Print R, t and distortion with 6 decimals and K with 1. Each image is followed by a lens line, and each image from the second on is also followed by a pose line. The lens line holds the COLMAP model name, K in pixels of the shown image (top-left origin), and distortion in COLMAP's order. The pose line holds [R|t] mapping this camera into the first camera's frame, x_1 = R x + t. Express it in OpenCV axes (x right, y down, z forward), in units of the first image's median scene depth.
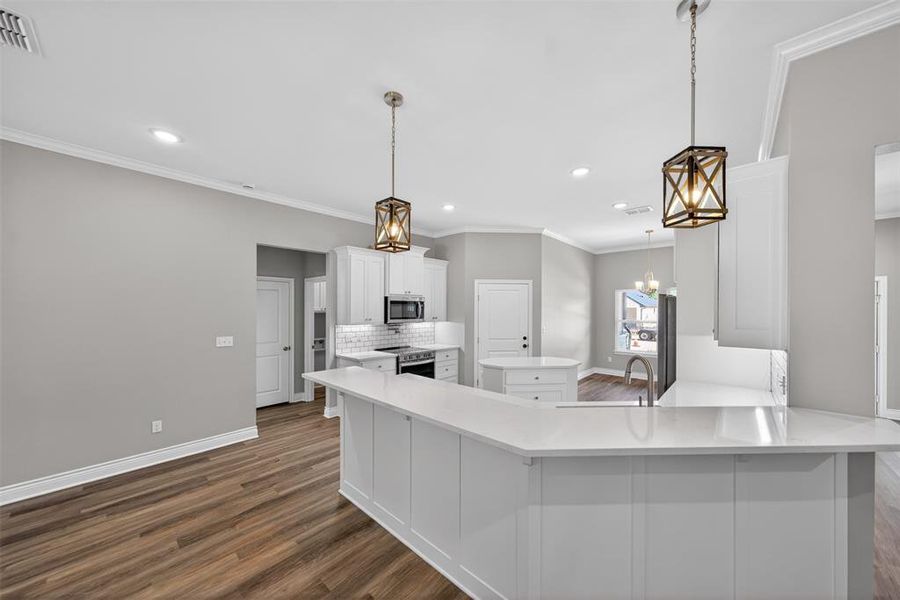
lens RADIAL K [[318.5, 0, 449.5], [0, 318.5, 308.0], [0, 0, 1]] dist [0.000382, 0.000522]
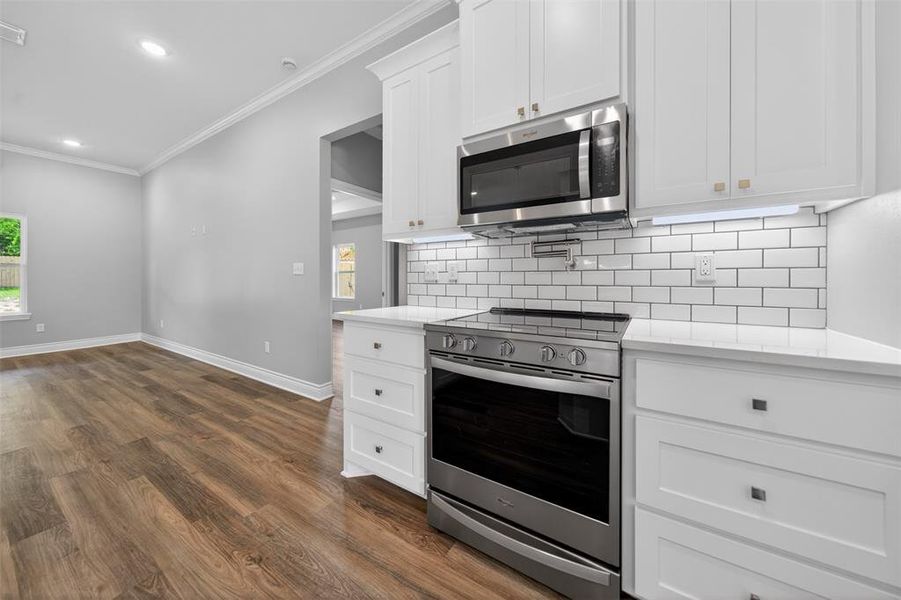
lens RADIAL K [[318.9, 0, 448.0], [0, 318.9, 278.6], [0, 0, 1]] dist [0.000382, 0.000522]
pose [[0.163018, -0.000904, -0.986623, 0.137680], [0.006202, 0.999981, 0.000109, 0.102559], [0.986604, -0.006136, 0.163020, 0.955879]]
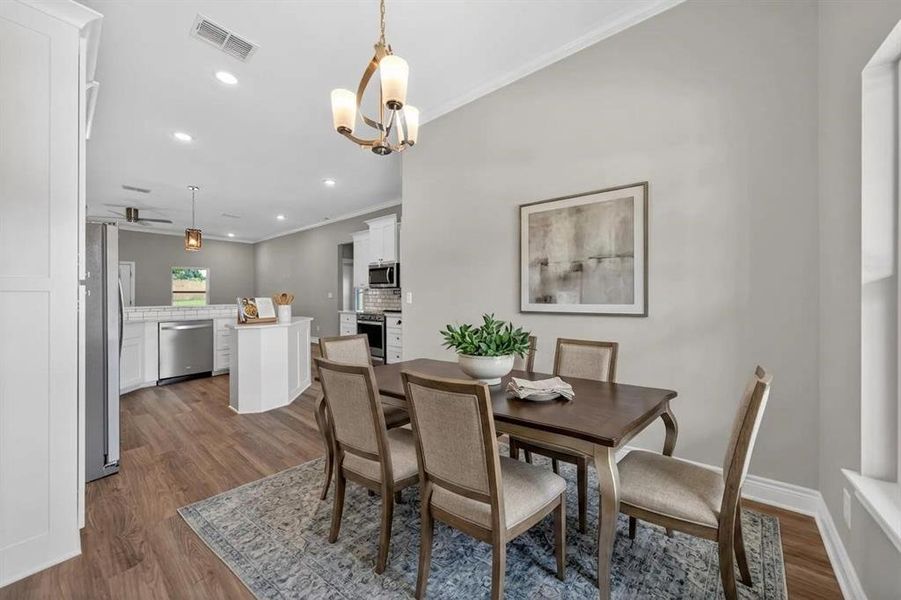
lens RADIAL K [[318.9, 0, 446.6], [0, 318.9, 296.8], [0, 0, 1]] dist [0.000382, 0.000522]
pose [[0.045803, 0.002033, -0.998948, 1.060493], [0.008591, 0.999960, 0.002429, 0.085637], [0.998914, -0.008694, 0.045783, 1.268066]]
